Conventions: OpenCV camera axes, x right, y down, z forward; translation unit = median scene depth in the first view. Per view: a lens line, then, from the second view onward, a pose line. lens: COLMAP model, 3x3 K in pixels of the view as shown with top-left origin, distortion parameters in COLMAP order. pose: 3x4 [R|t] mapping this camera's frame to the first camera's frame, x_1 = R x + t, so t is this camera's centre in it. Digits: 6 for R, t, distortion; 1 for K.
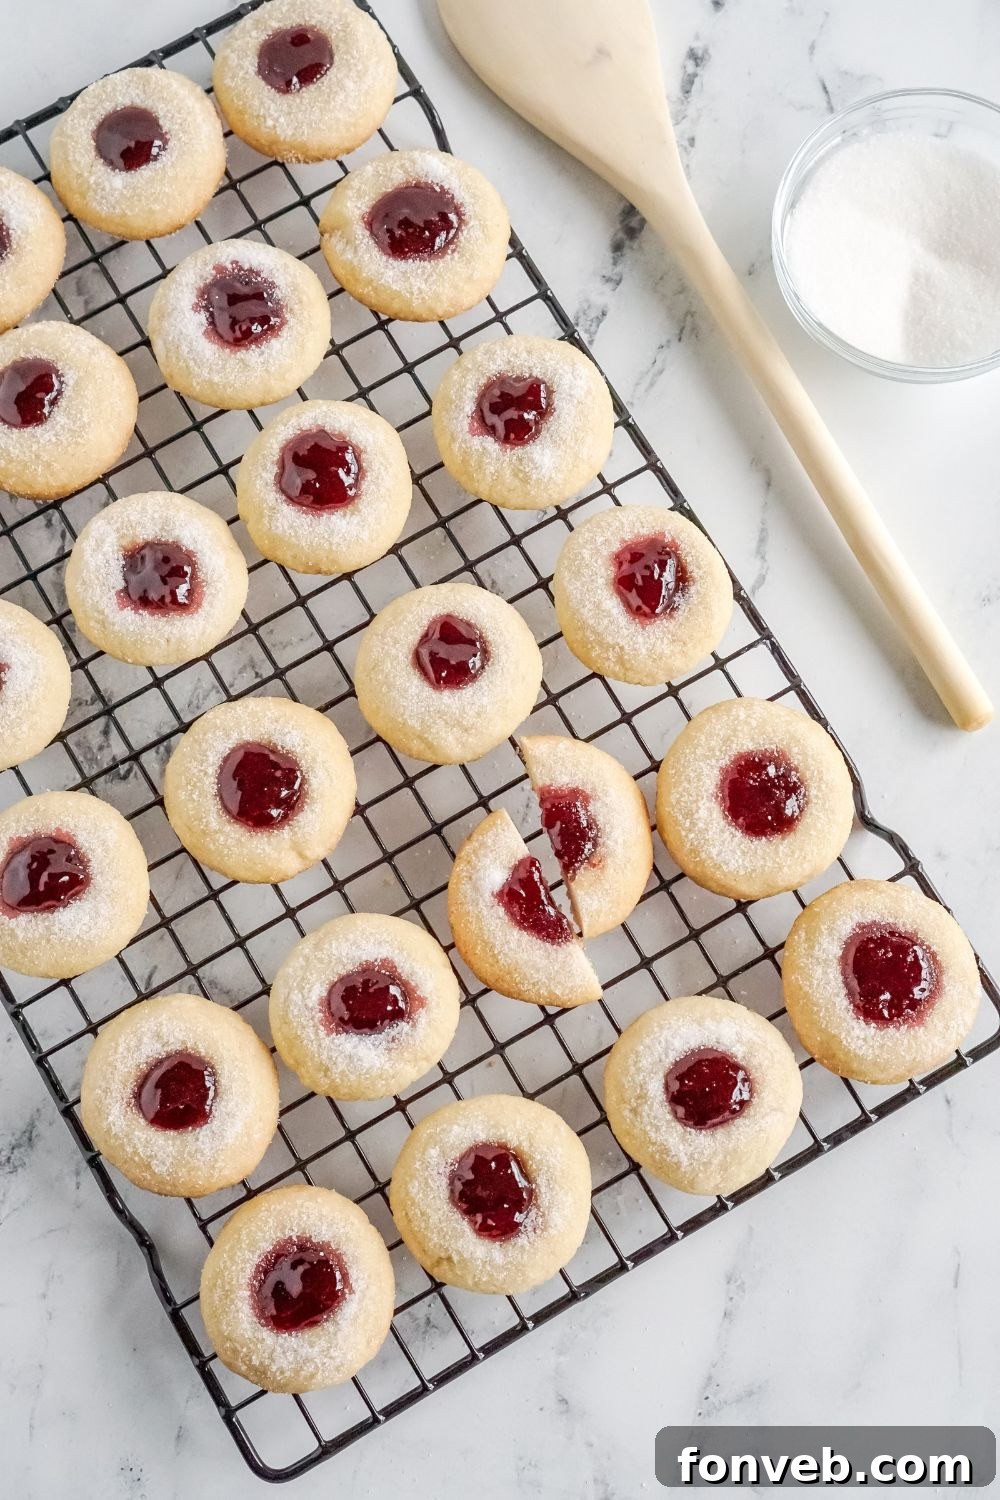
lens RADIAL K [[2843.1, 0, 459.8], [0, 2843.1, 721.3], [0, 0, 1]] dist [0.289676, -0.086199]
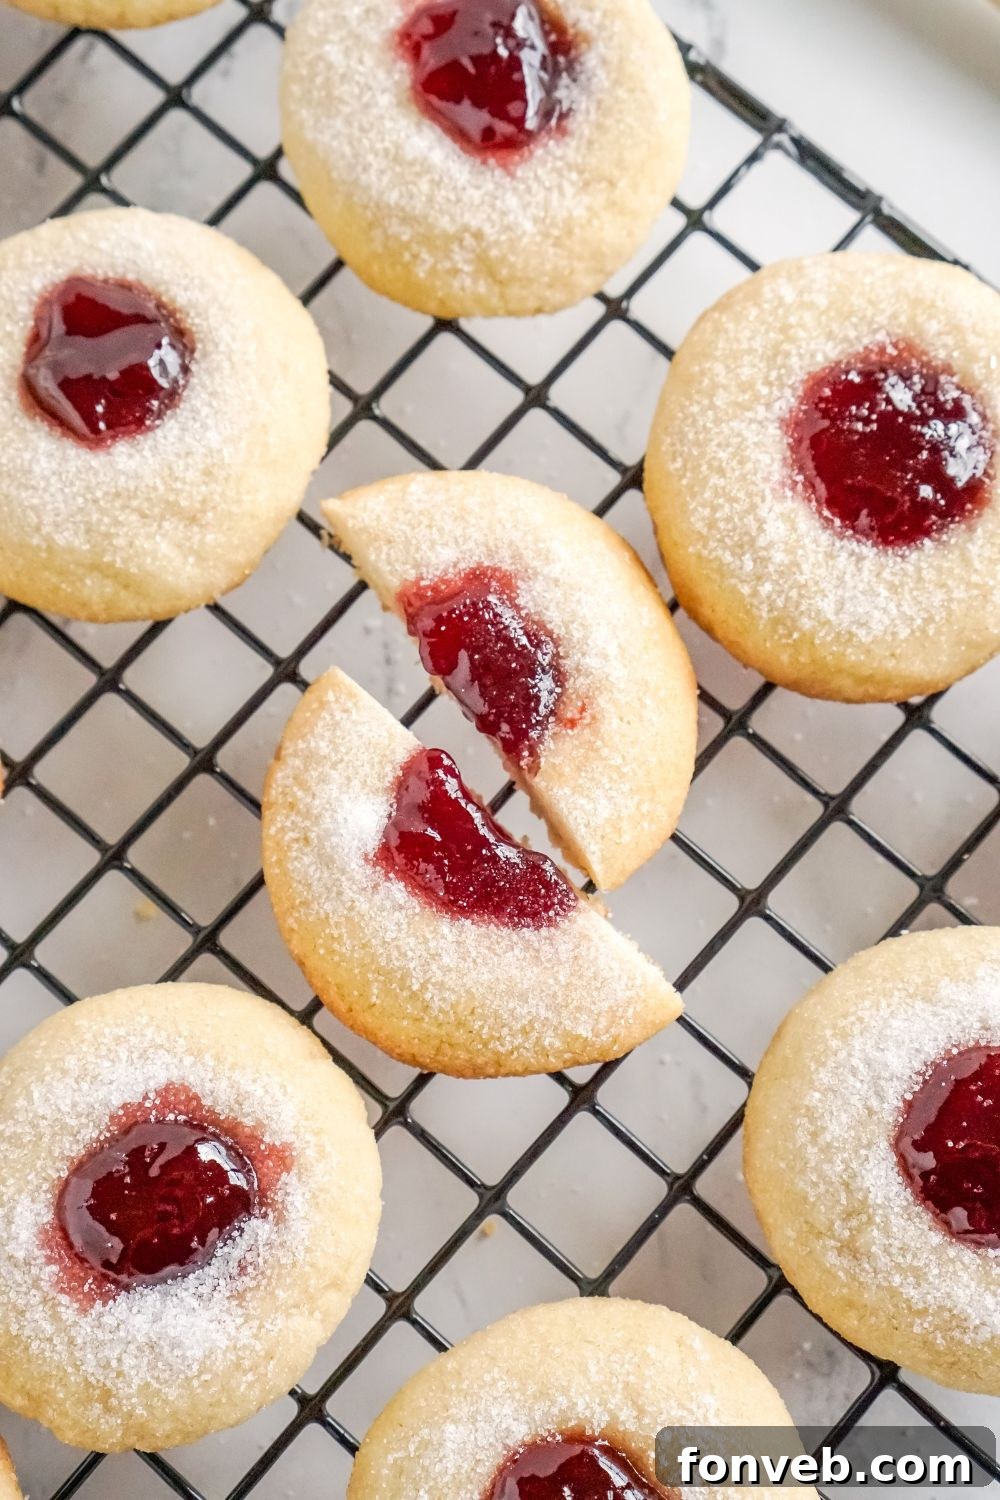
lens RADIAL K [[2843.1, 0, 459.8], [0, 2843.1, 721.3], [0, 0, 1]] dist [0.289676, -0.086199]
pose [[0.950738, -0.306640, 0.045491, 0.011581], [0.307283, 0.951587, -0.007700, 0.048258], [-0.040928, 0.021300, 0.998935, 0.569872]]
